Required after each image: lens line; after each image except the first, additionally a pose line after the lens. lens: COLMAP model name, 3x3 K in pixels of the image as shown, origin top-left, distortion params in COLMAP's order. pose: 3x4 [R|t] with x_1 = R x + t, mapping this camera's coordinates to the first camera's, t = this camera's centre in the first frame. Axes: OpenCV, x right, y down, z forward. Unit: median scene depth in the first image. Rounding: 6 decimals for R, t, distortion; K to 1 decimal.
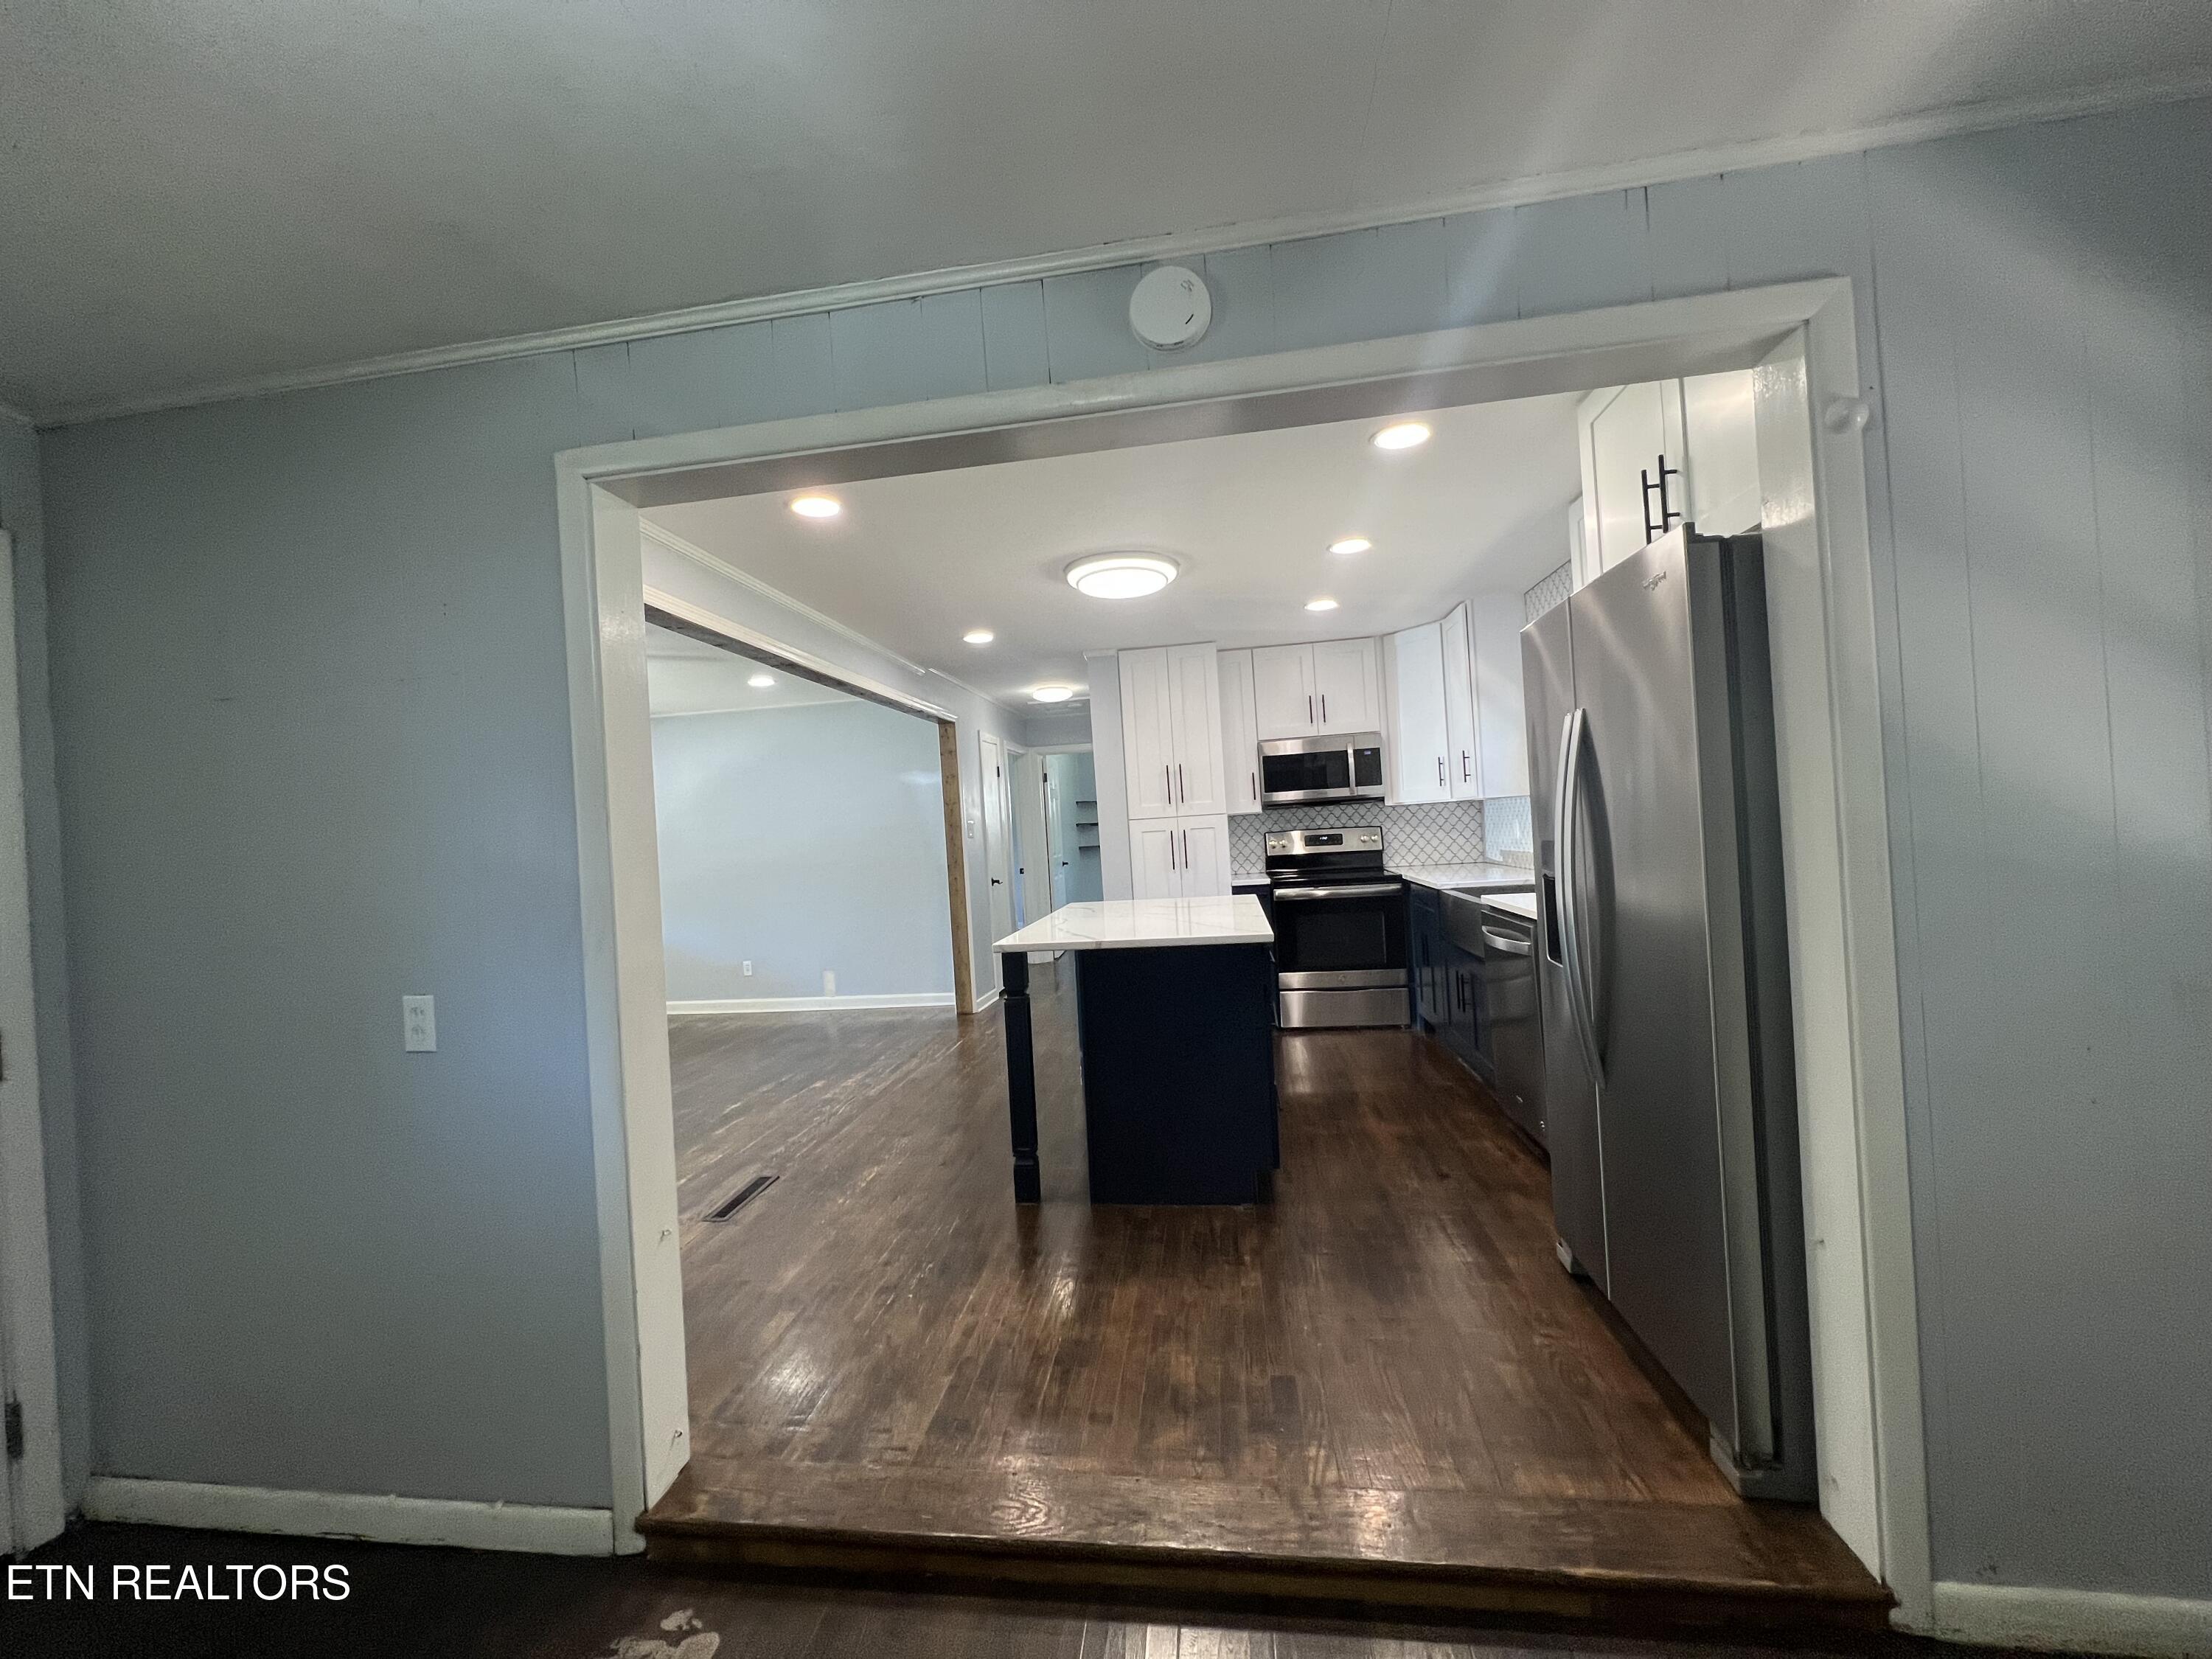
lens RADIAL K [[883.0, 0, 1101.8], [0, 883.0, 828.2], [0, 0, 1]] dist [-0.000558, -0.000557]
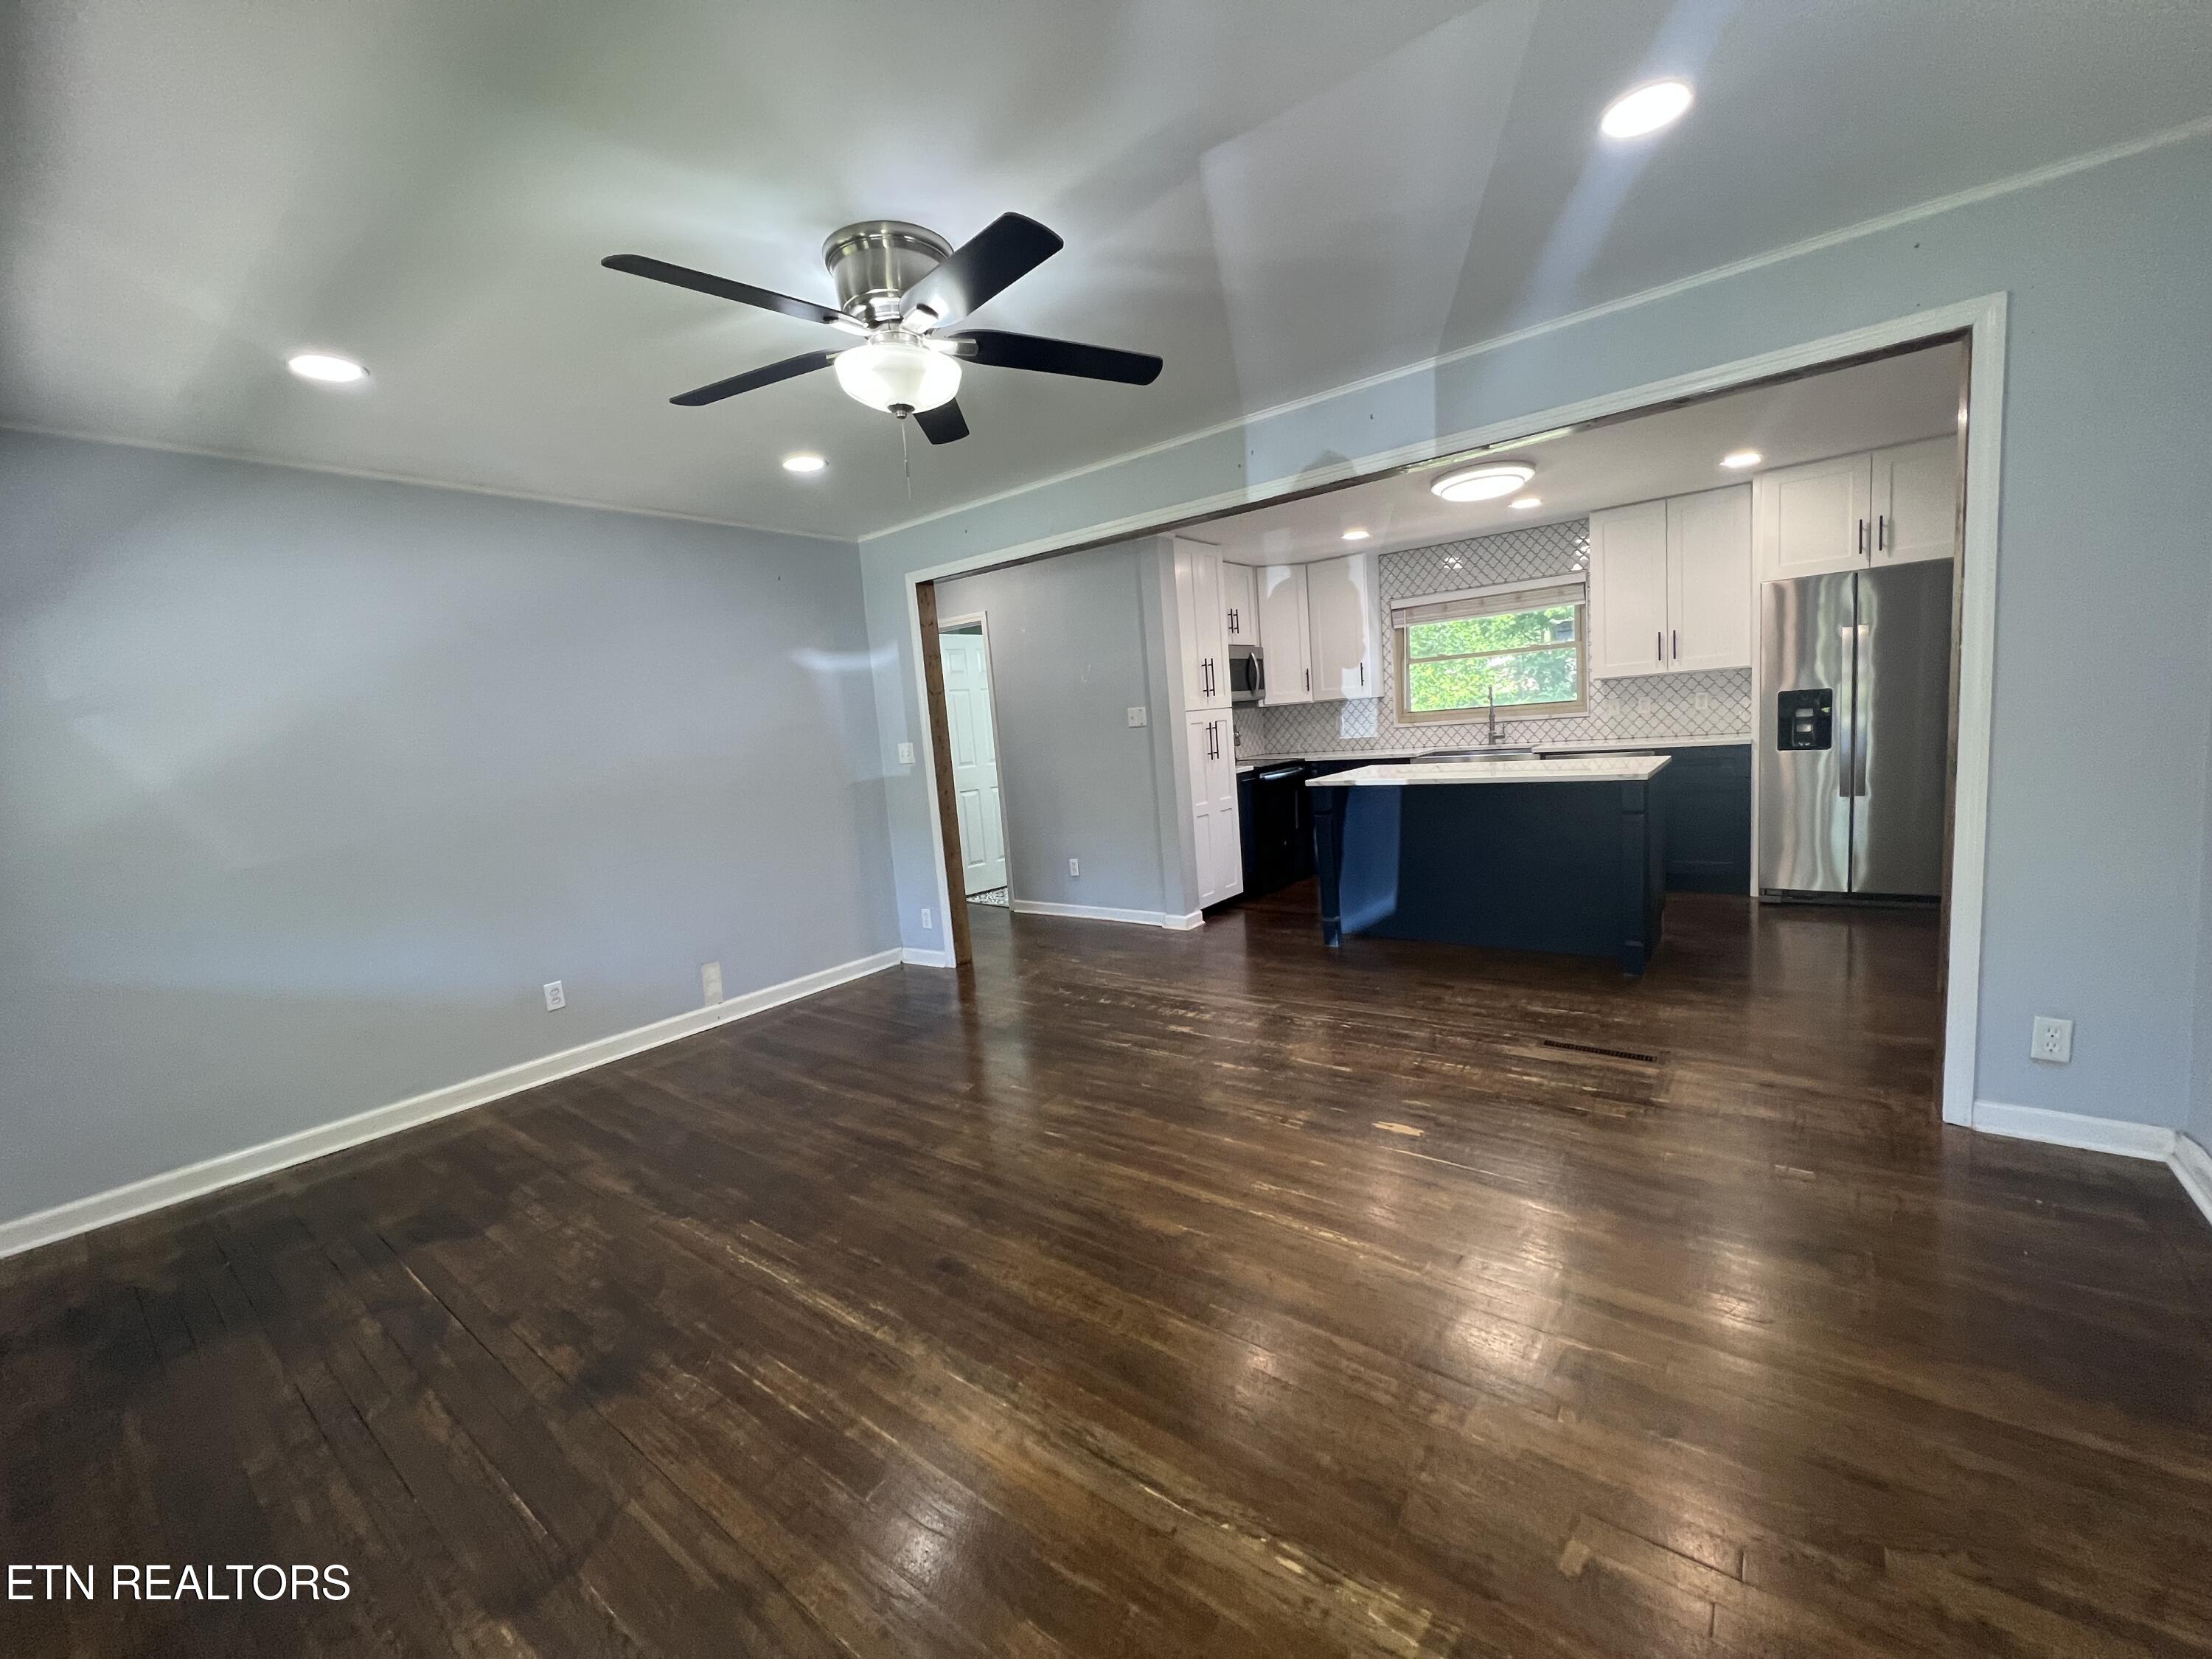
lens RADIAL K [[883.0, 0, 1101.8], [0, 883.0, 828.2], [0, 0, 1]] dist [-0.000558, -0.000557]
pose [[0.500276, -0.085552, 0.861629, -1.073248], [0.046454, 0.996326, 0.071954, 0.055377], [-0.864619, 0.004029, 0.502412, 0.703327]]
